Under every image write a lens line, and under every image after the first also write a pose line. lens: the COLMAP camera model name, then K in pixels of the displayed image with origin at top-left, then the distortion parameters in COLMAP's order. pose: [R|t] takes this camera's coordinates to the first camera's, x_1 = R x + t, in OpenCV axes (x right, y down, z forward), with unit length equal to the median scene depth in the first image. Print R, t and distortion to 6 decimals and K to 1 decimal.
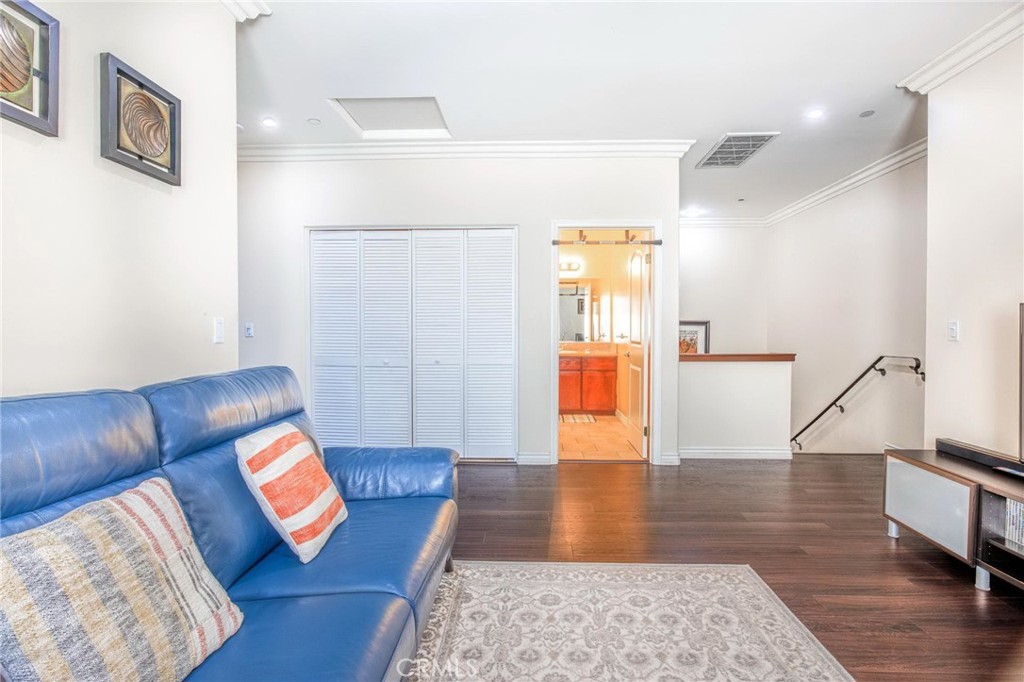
lens RADIAL K [[540.1, 0, 511.5], [0, 540.1, 336.6], [0, 0, 1]] dist [-0.000704, 0.000364]
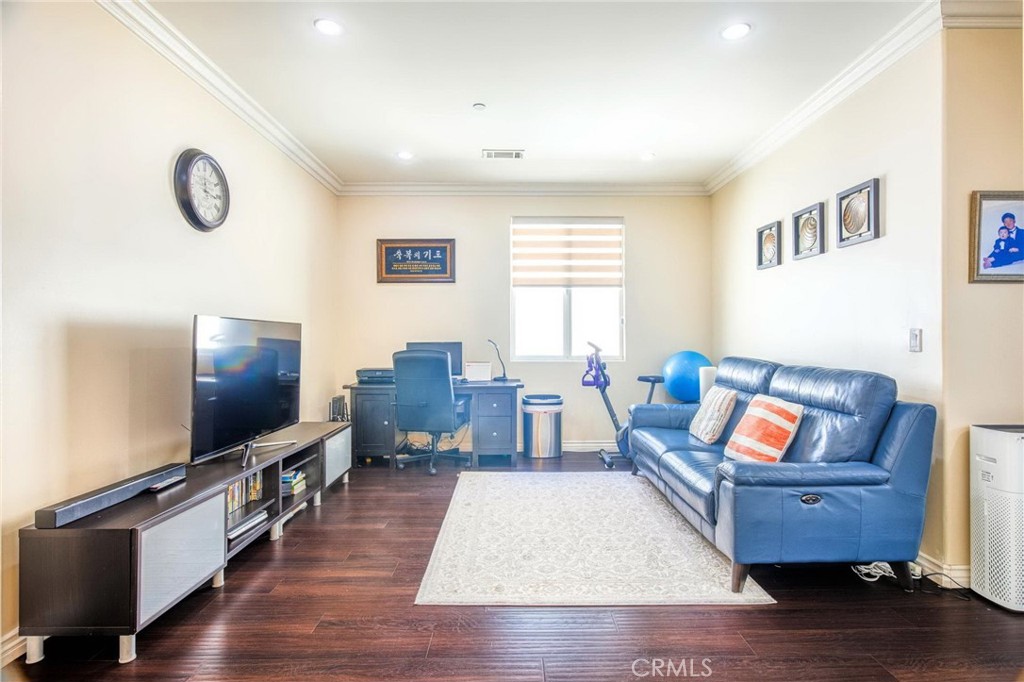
lens RADIAL K [[540.1, 0, 514.4], [0, 540.1, 338.9], [0, 0, 1]] dist [-0.000704, 0.000364]
pose [[-0.999163, 0.001432, -0.040885, 0.391110], [0.001060, 0.999958, 0.009135, -0.027717], [0.040897, 0.009084, -0.999122, 2.385768]]
